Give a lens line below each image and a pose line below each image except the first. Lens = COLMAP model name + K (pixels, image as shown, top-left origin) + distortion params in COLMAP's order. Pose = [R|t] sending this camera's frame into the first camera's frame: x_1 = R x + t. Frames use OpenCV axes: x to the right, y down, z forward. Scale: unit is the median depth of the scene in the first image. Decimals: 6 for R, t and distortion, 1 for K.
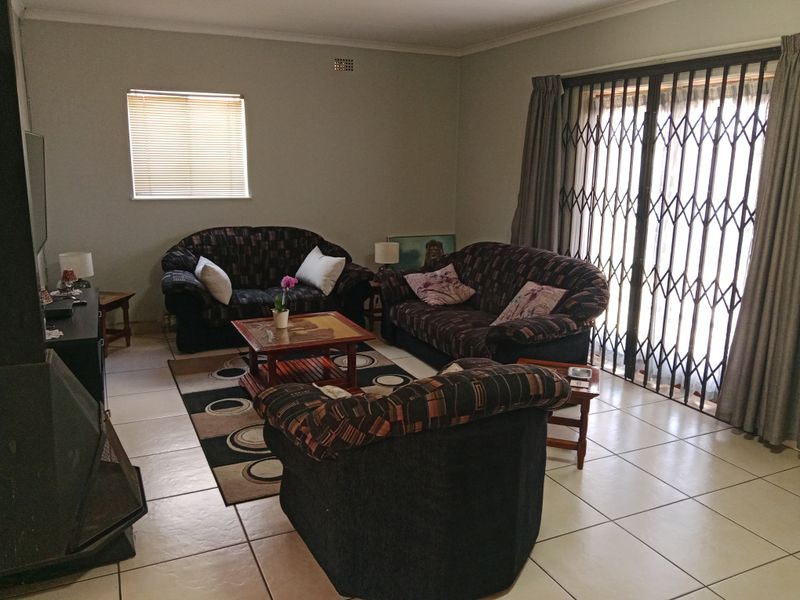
lens RADIAL K [[641.6, 0, 400.0], [0, 641.6, 300.0], [0, 0, 1]] dist [0.111860, -0.214697]
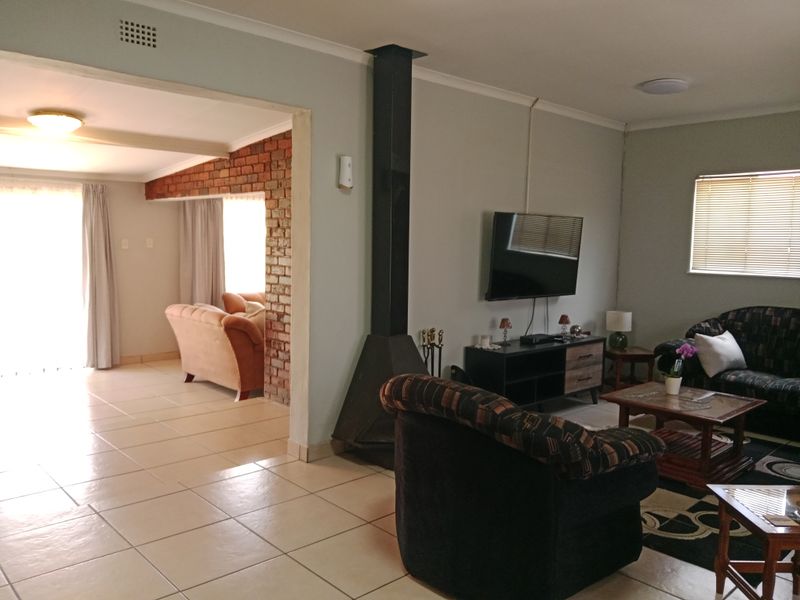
lens RADIAL K [[641.6, 0, 400.0], [0, 641.6, 300.0], [0, 0, 1]] dist [0.111860, -0.214697]
pose [[0.292273, 0.076315, -0.953285, 0.482248], [-0.220633, 0.975301, 0.010433, -0.012688], [0.930536, 0.207277, 0.301892, 0.212326]]
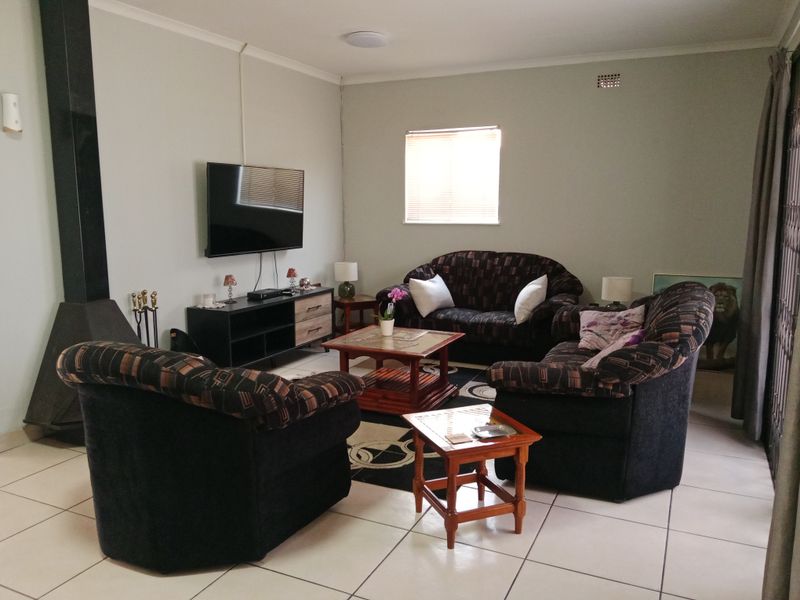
lens RADIAL K [[641.6, 0, 400.0], [0, 641.6, 300.0], [0, 0, 1]] dist [0.111860, -0.214697]
pose [[0.628502, 0.103211, -0.770930, 0.487204], [-0.159481, 0.987199, 0.002147, -0.015976], [0.761283, 0.121599, 0.636916, 0.250414]]
